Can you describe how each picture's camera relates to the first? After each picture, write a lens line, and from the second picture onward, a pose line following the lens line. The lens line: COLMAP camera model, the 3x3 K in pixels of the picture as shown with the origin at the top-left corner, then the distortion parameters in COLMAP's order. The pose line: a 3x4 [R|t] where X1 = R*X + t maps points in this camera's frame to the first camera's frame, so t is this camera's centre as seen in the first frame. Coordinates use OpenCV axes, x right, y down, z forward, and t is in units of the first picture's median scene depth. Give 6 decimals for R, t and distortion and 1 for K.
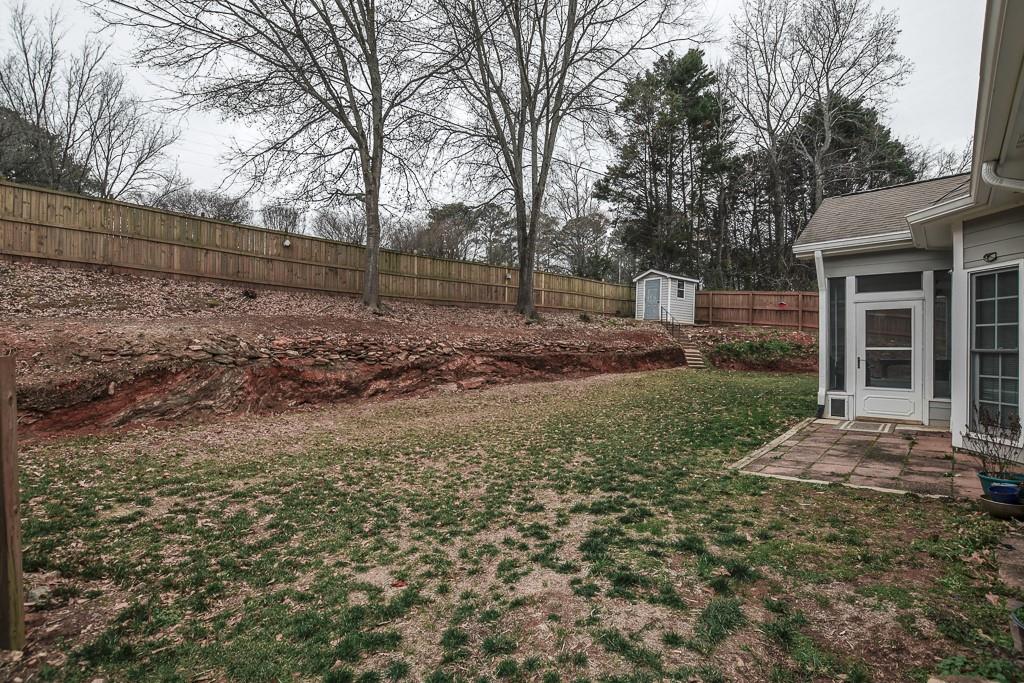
lens RADIAL K [[467.7, 0, 518.3], [0, 467.7, 344.9], [0, 0, 1]] dist [-0.028862, 0.000365]
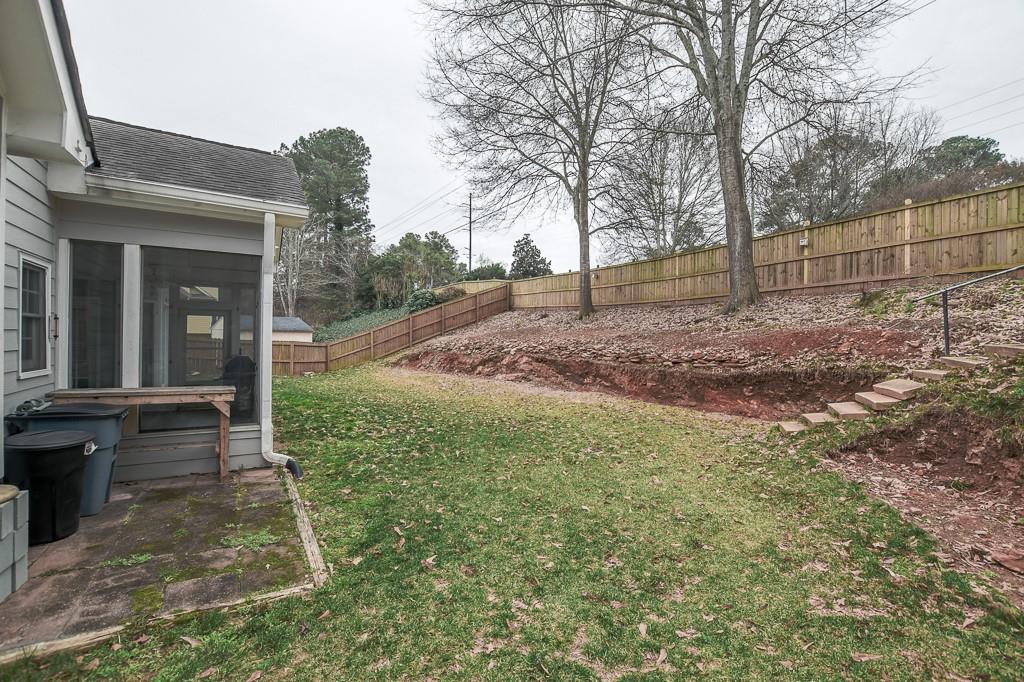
lens RADIAL K [[467.7, 0, 518.3], [0, 467.7, 344.4], [0, 0, 1]] dist [-0.028862, 0.000365]
pose [[-0.268615, -0.001095, -0.963247, 0.823371], [-0.024163, 0.999692, 0.005602, -0.009349], [0.962944, 0.024780, -0.268559, 1.002981]]
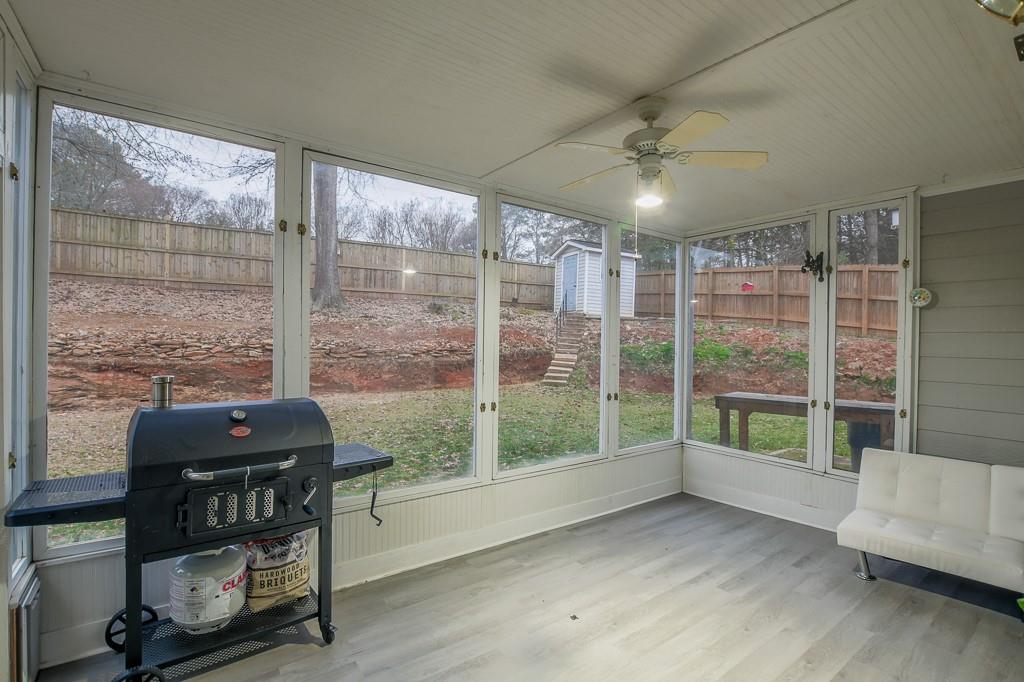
lens RADIAL K [[467.7, 0, 518.3], [0, 467.7, 344.4], [0, 0, 1]] dist [-0.028862, 0.000365]
pose [[0.984017, 0.009221, -0.177838, 0.493706], [-0.009136, 0.999957, 0.001298, -0.005256], [0.177842, 0.000347, 0.984059, 0.413048]]
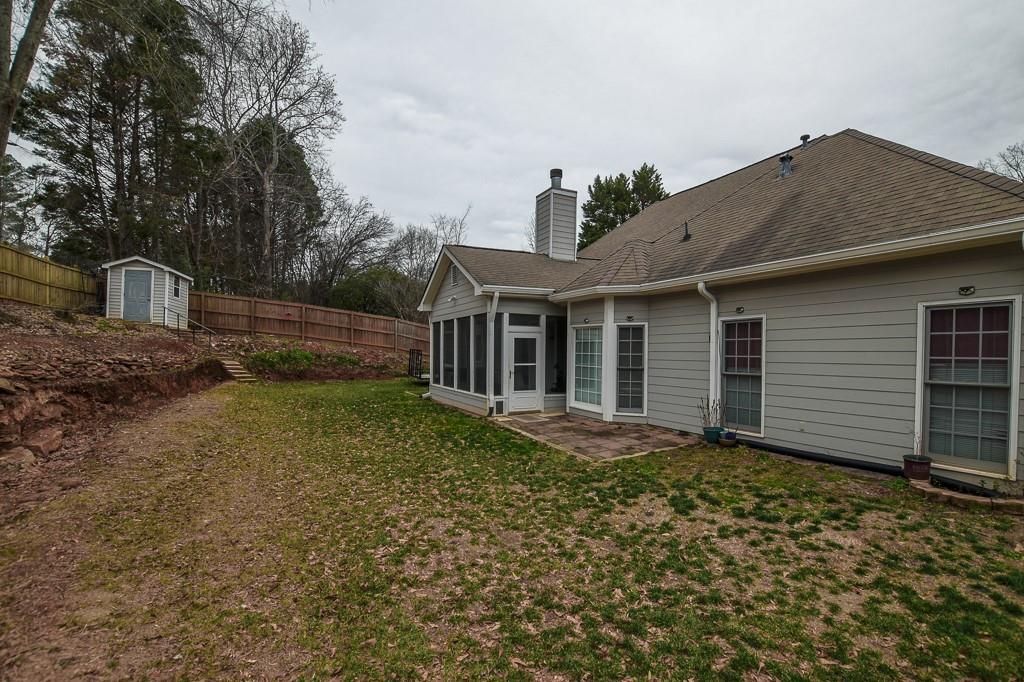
lens RADIAL K [[459.7, 0, 502.9], [0, 459.7, 359.0], [0, 0, 1]] dist [-0.028392, 0.000038]
pose [[0.352025, -0.019812, 0.935781, -0.290792], [-0.006366, 0.999702, 0.023560, -0.020491], [-0.935969, -0.014251, 0.351794, 0.252862]]
